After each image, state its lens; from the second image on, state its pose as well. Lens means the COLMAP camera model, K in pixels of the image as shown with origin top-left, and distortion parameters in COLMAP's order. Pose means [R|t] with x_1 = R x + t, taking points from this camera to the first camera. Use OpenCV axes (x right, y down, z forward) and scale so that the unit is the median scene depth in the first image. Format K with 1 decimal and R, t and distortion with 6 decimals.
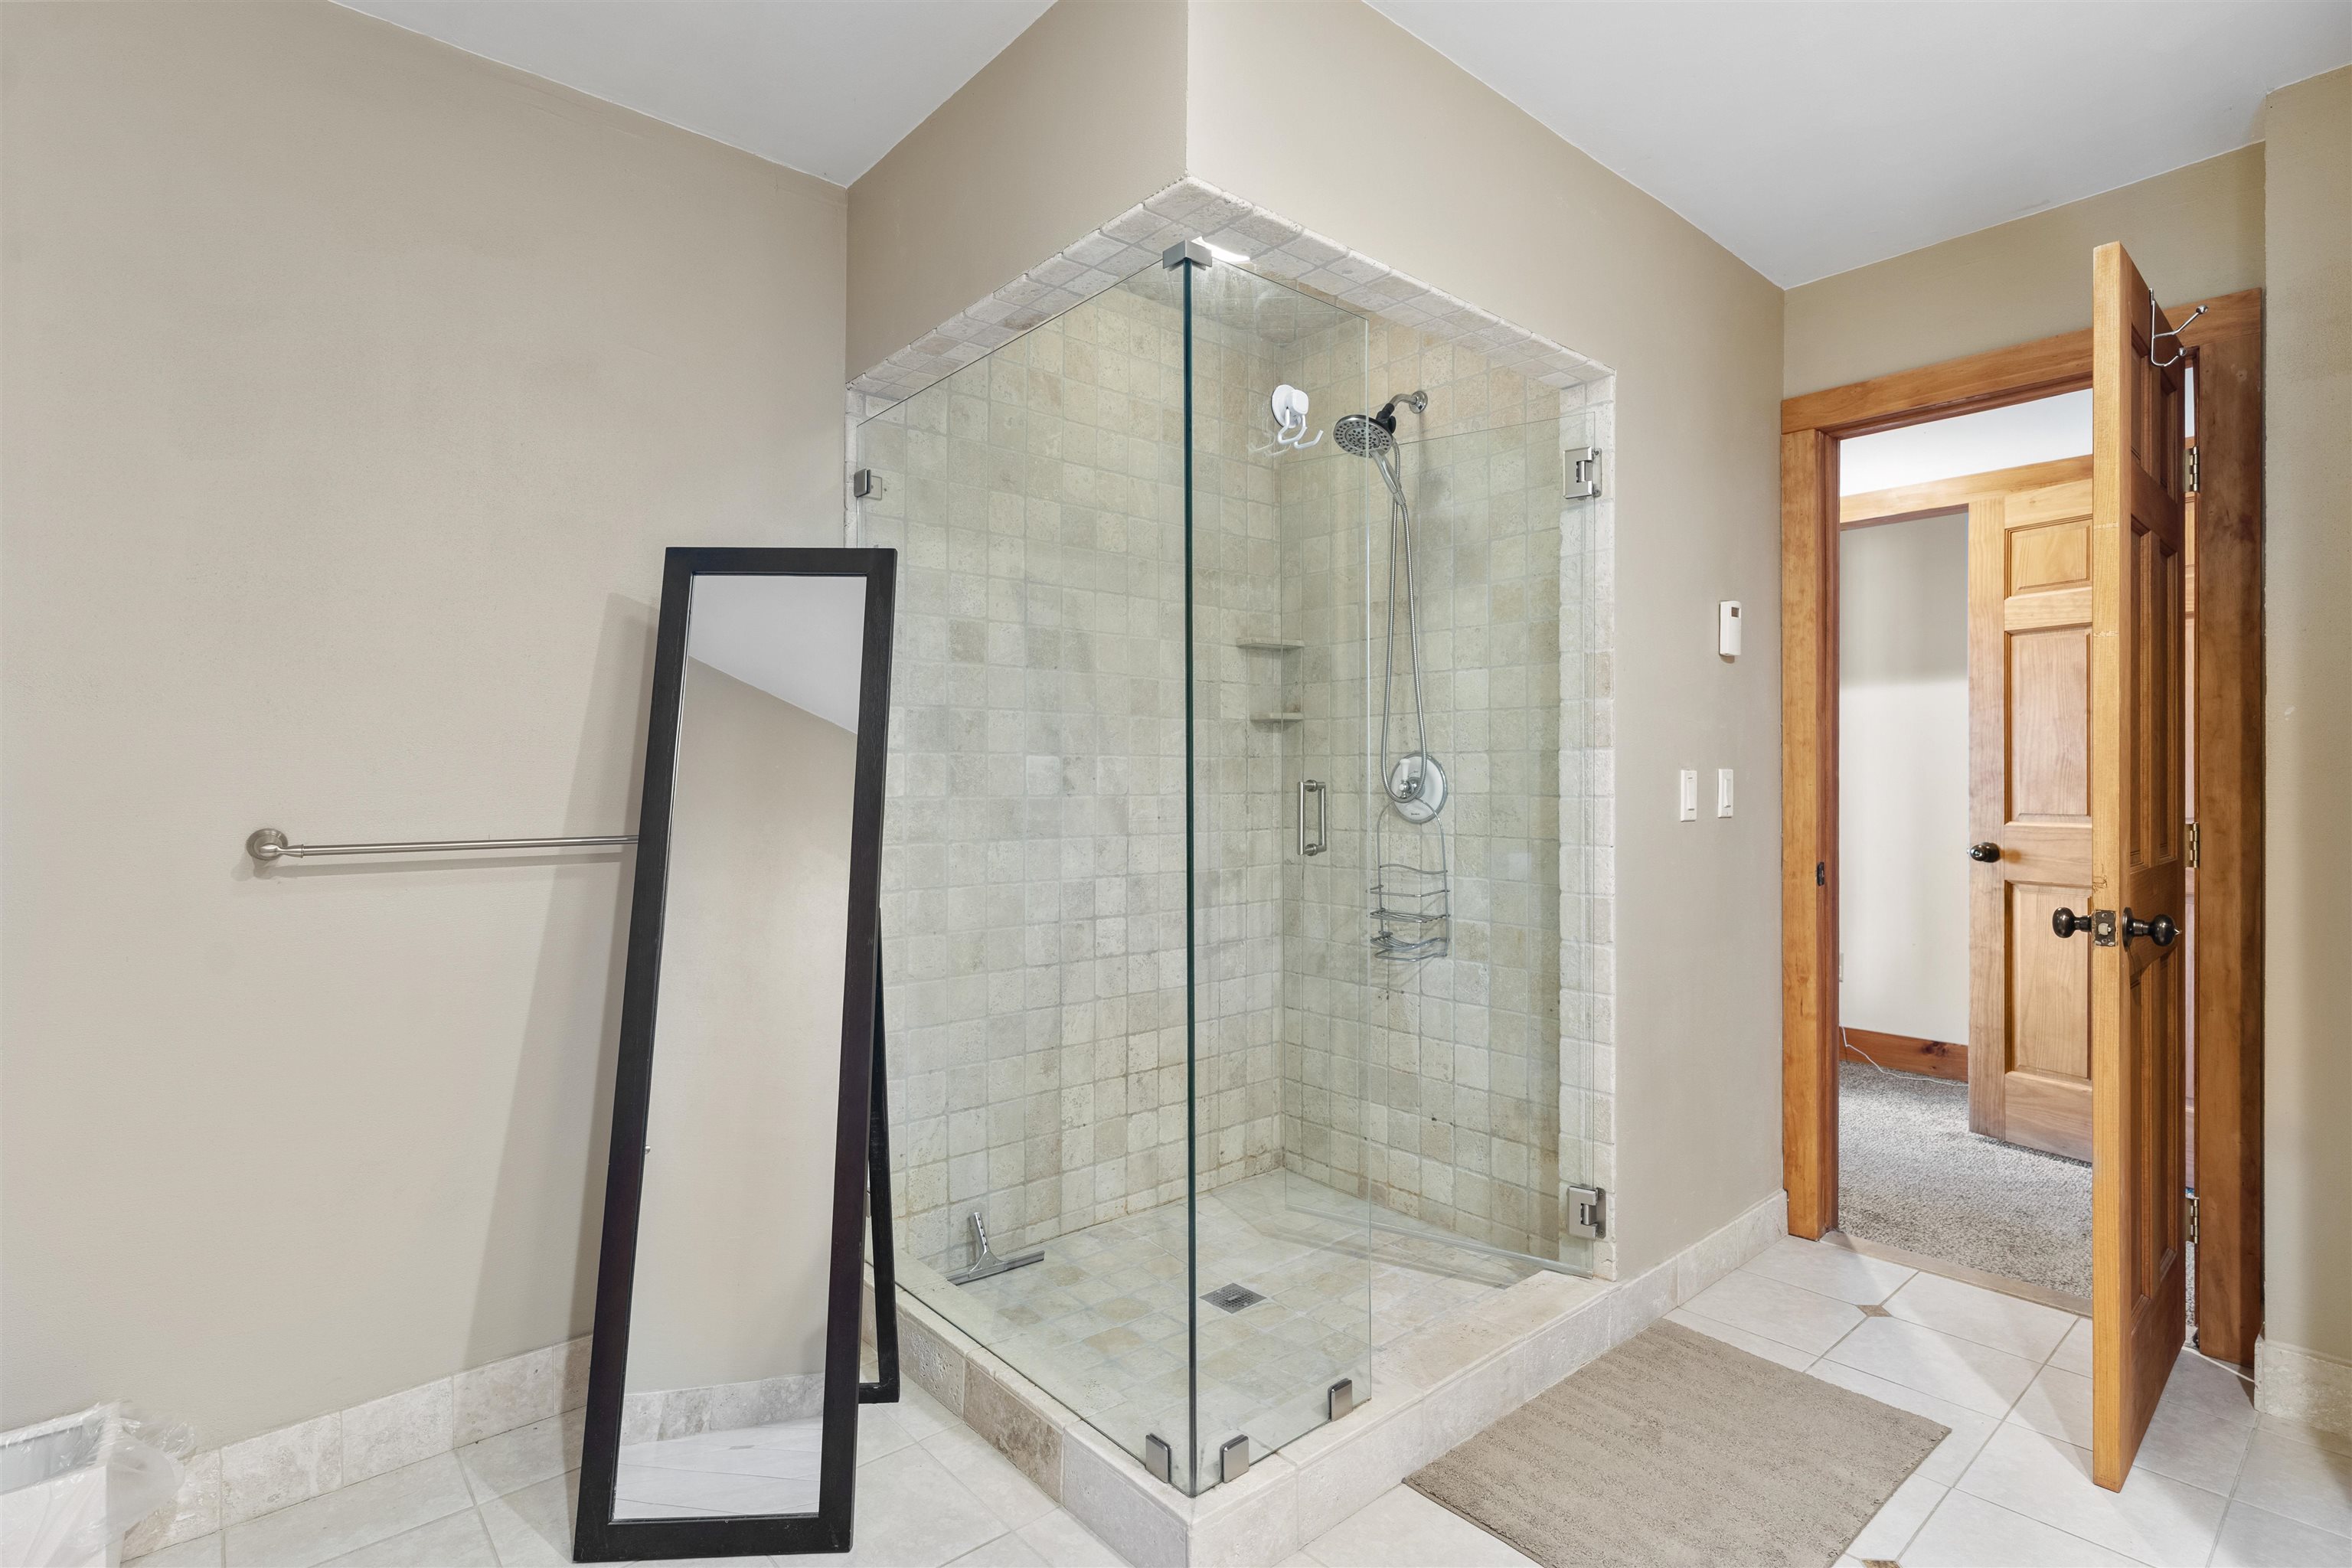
lens RADIAL K [[1128.3, 0, 1175.1], [0, 1128.3, 773.5], [0, 0, 1]] dist [-0.000126, -0.001008]
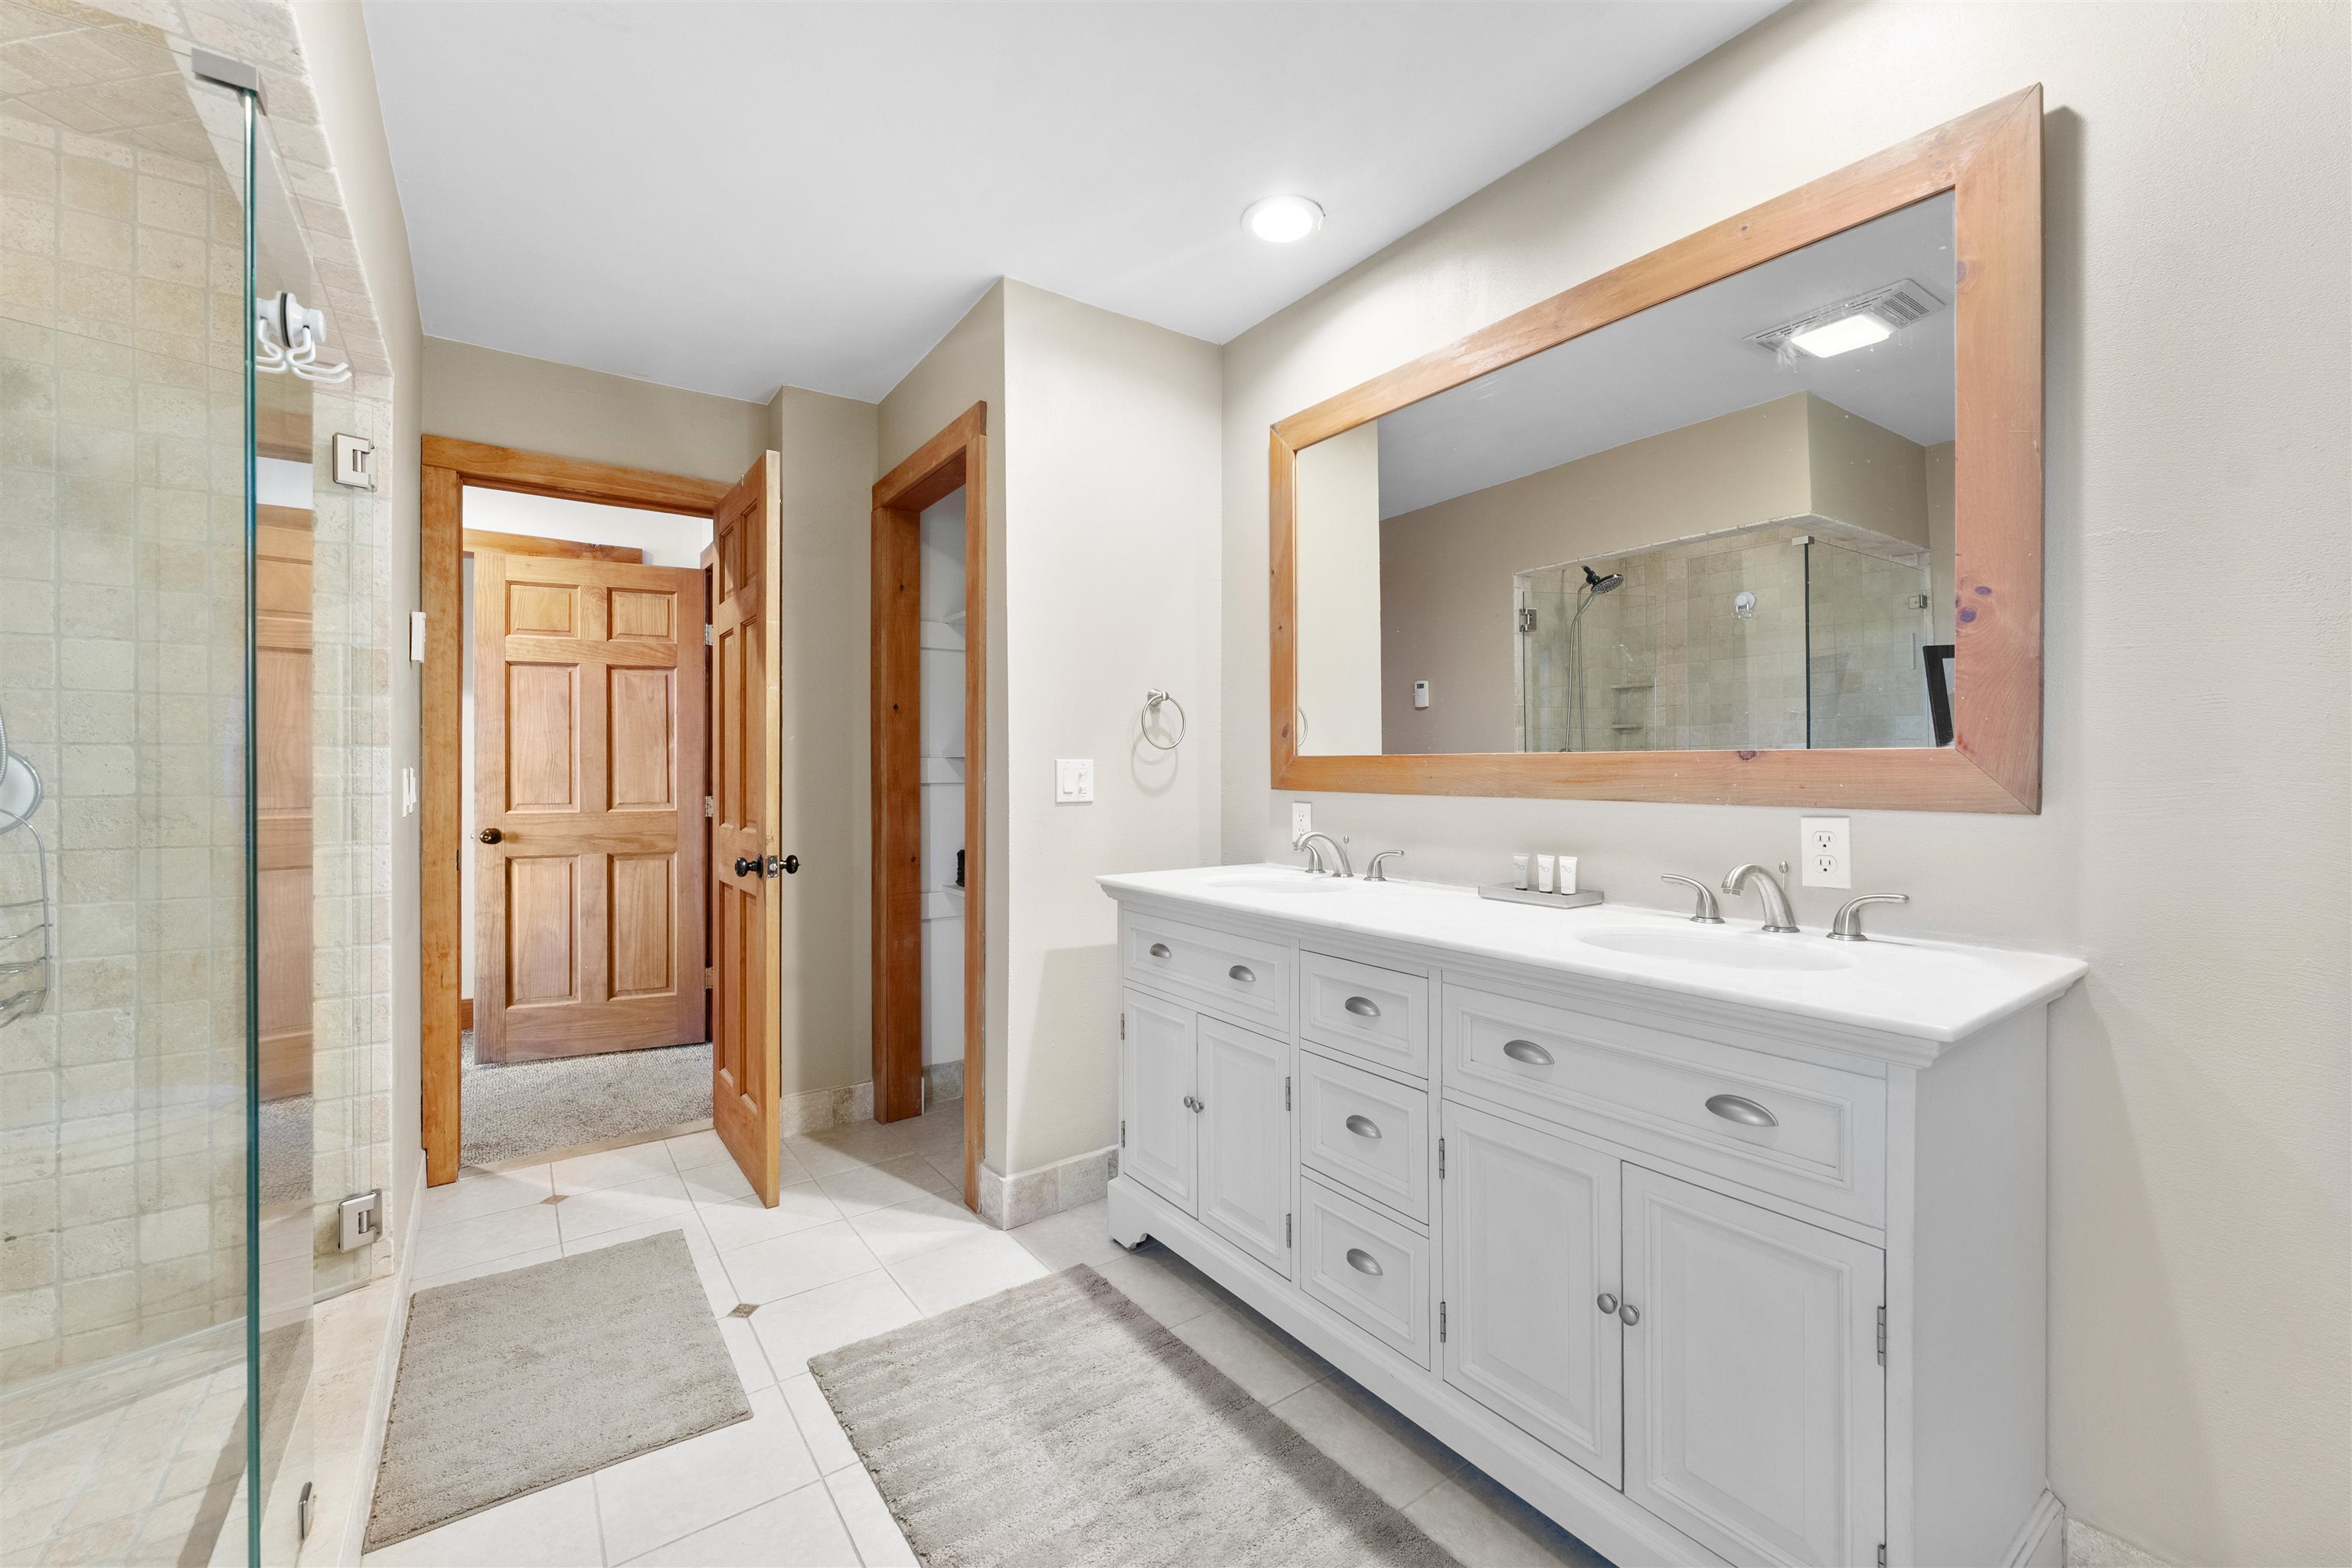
lens RADIAL K [[950.9, 0, 1178.2], [0, 950.9, 774.2], [0, 0, 1]] dist [-0.000216, 0.000380]
pose [[0.093118, 0.001276, 0.995654, -0.323465], [-0.000748, 0.999999, -0.001212, 0.002564], [-0.995655, -0.000632, 0.093119, 0.181808]]
